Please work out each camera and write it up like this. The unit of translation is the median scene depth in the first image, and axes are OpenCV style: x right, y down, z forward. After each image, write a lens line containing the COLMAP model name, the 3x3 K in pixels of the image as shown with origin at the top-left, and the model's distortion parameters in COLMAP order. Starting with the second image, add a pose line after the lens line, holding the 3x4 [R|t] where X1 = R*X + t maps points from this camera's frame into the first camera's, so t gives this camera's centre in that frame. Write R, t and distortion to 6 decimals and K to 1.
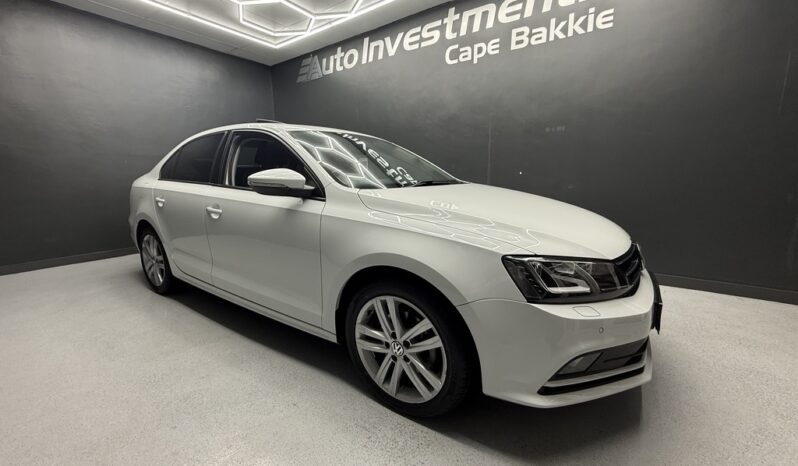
lens RADIAL K [[316.5, 0, 399.0], [0, 316.5, 233.0], [0, 0, 1]] dist [0.000594, 0.000691]
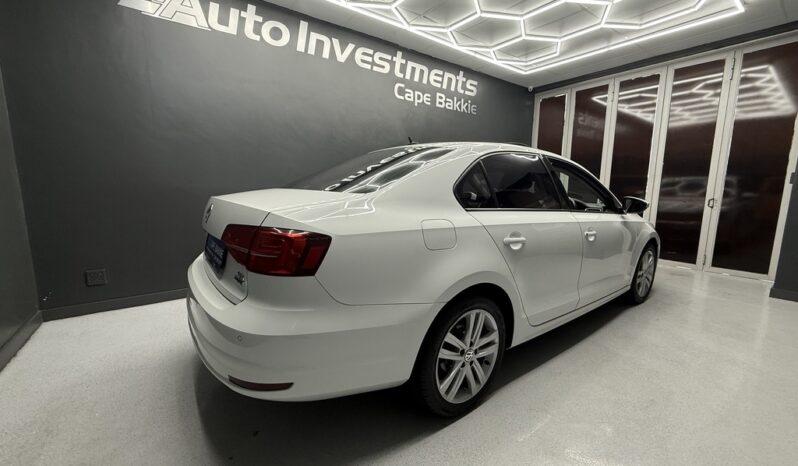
lens RADIAL K [[316.5, 0, 399.0], [0, 316.5, 233.0], [0, 0, 1]] dist [0.000594, 0.000691]
pose [[0.313605, -0.125083, 0.941279, -1.031688], [0.155432, 0.984678, 0.079065, -0.148929], [-0.936746, 0.121509, 0.328242, 0.715263]]
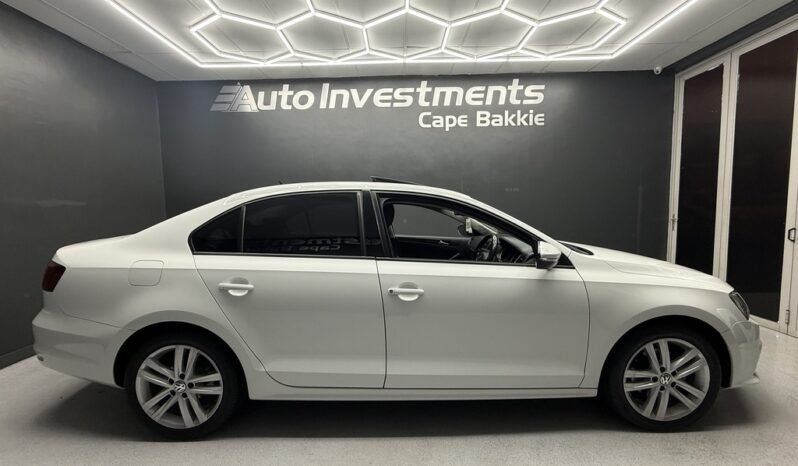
lens RADIAL K [[316.5, 0, 399.0], [0, 316.5, 233.0], [0, 0, 1]] dist [0.000594, 0.000691]
pose [[0.820994, -0.047003, 0.568999, -0.598760], [0.107683, 0.991467, -0.073473, -0.091456], [-0.560690, 0.121592, 0.819049, 0.181700]]
